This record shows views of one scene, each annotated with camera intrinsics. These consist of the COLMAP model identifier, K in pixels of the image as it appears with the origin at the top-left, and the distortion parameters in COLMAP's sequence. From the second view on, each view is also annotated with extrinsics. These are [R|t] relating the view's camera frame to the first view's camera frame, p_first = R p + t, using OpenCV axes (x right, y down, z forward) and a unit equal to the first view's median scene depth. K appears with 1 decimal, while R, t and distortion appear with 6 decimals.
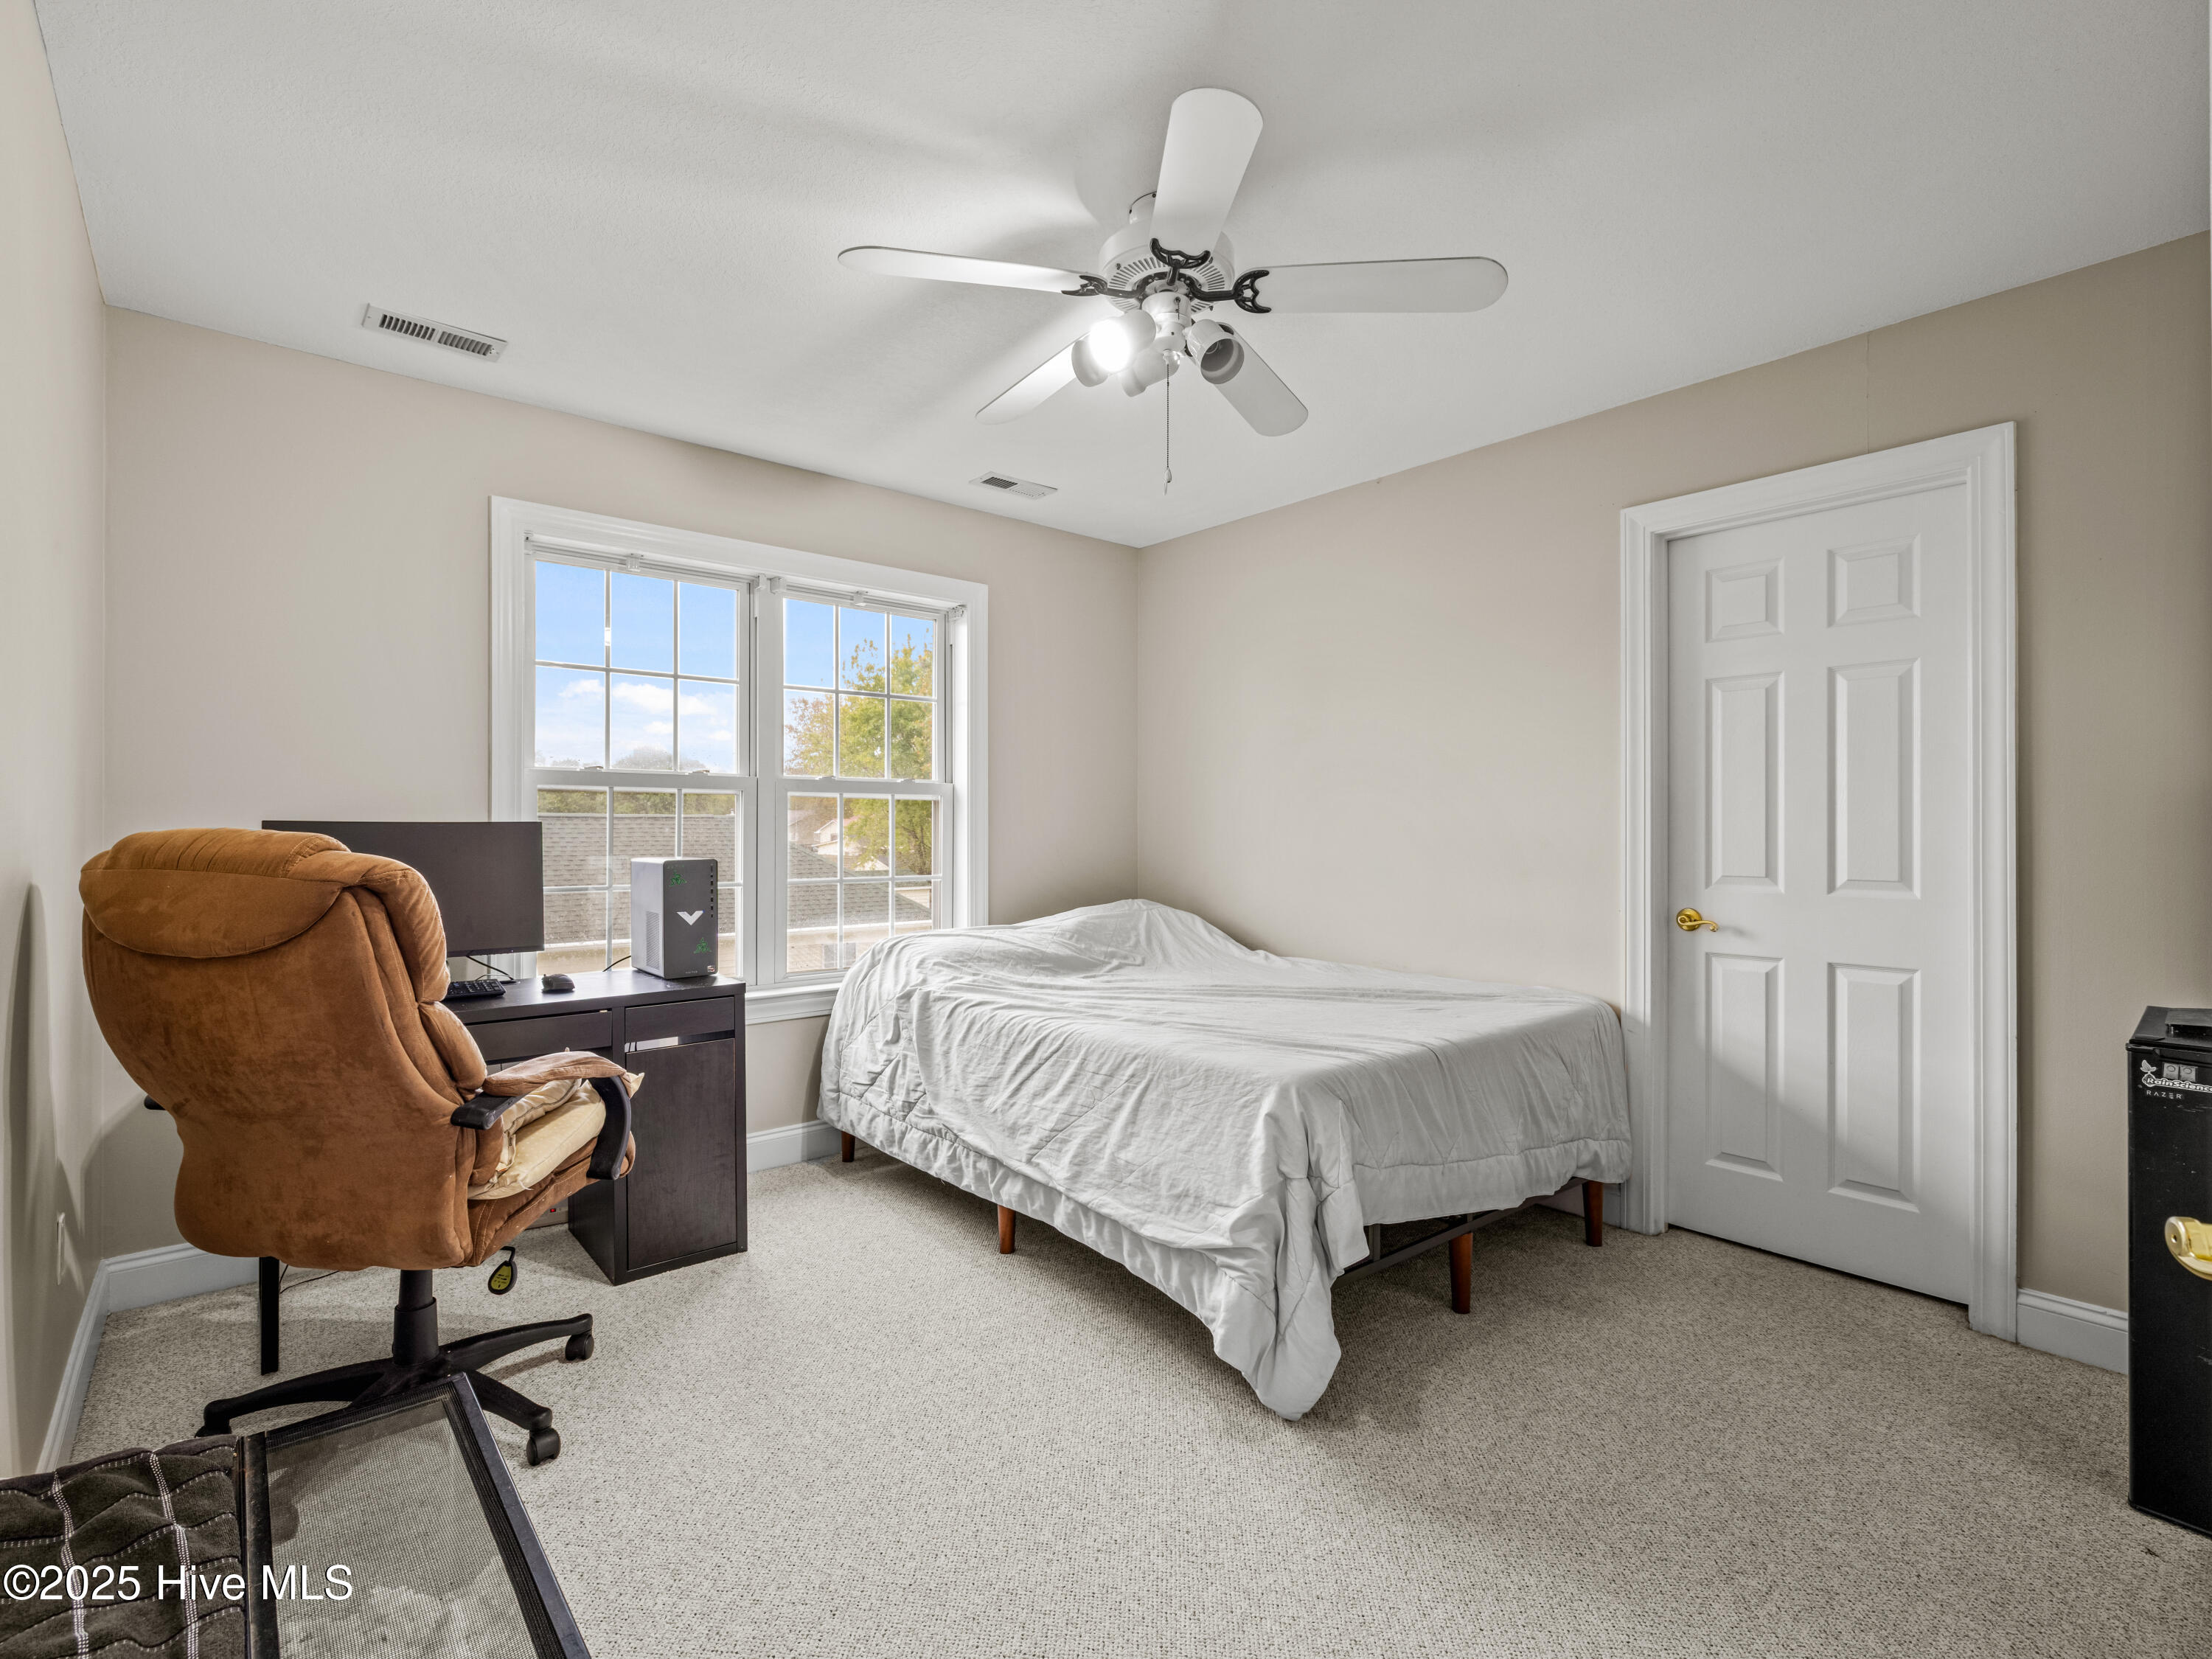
lens RADIAL K [[1033.5, 0, 1103.3], [0, 1033.5, 822.2], [0, 0, 1]] dist [-0.005203, 0.000969]
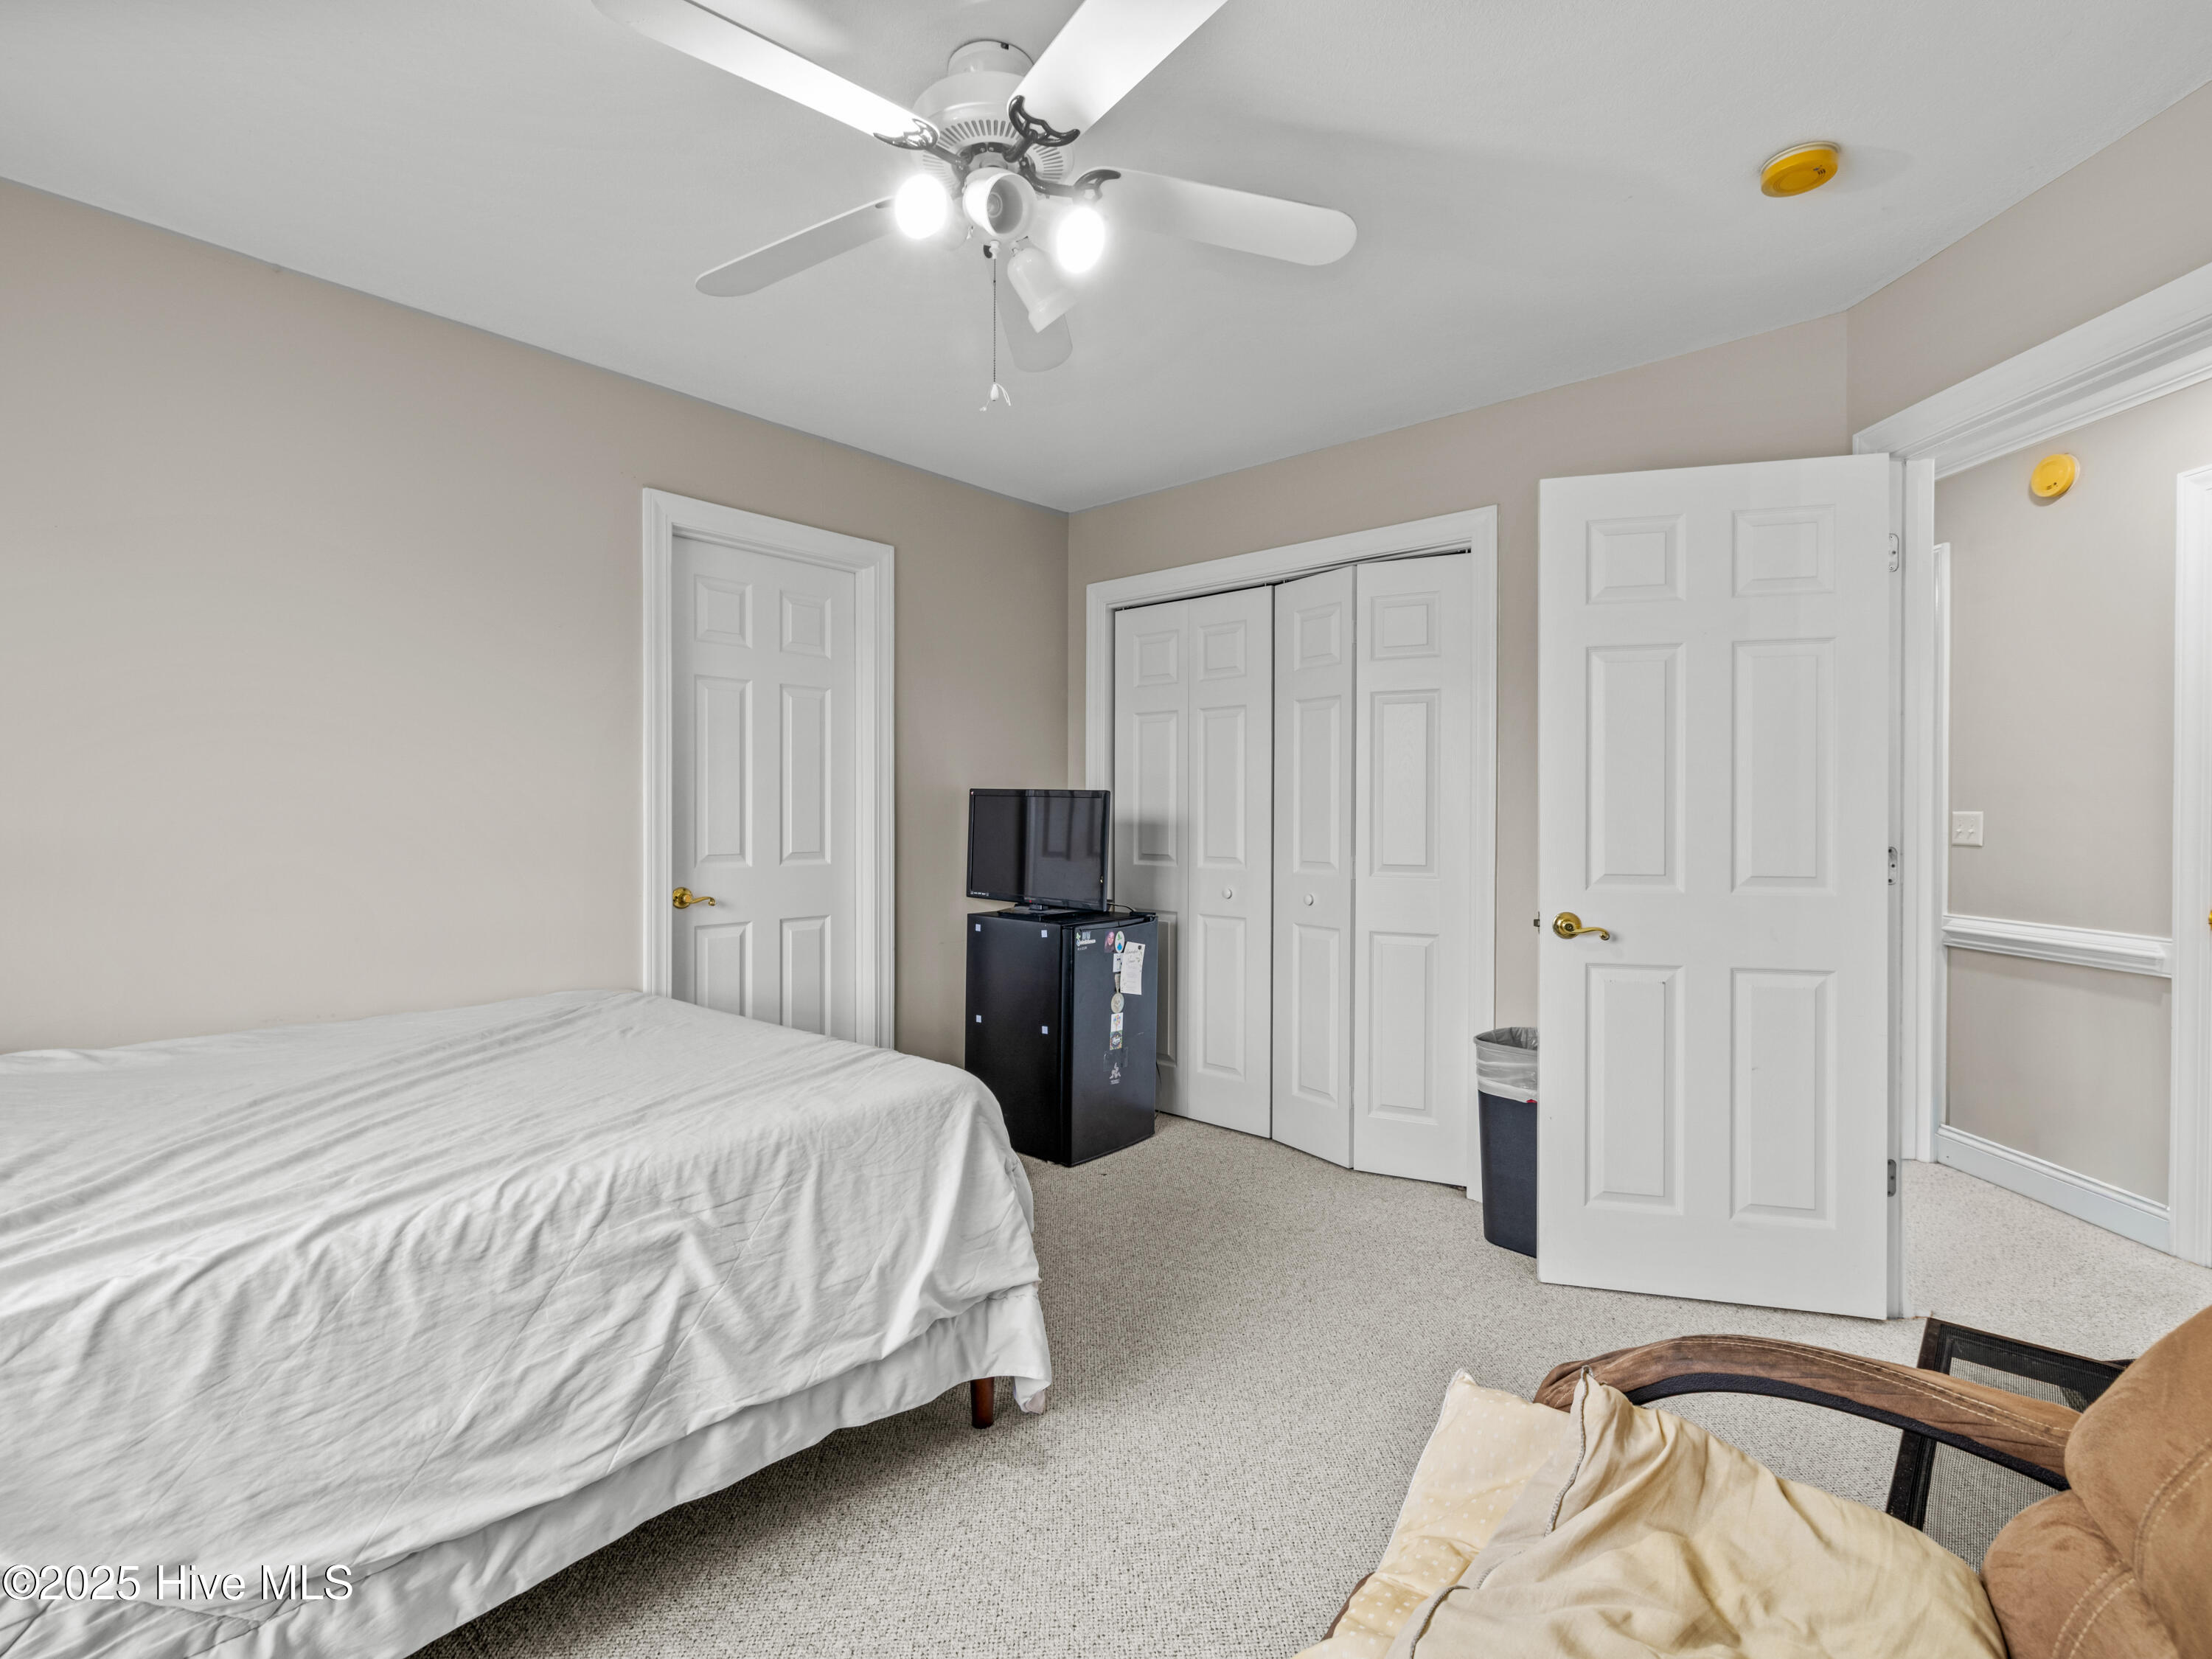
lens RADIAL K [[1033.5, 0, 1103.3], [0, 1033.5, 822.2], [0, 0, 1]] dist [-0.005203, 0.000969]
pose [[-0.124992, -0.010728, 0.992100, -0.654393], [-0.008116, 0.999919, 0.009790, 0.002443], [-0.992125, -0.006829, -0.125069, 0.850026]]
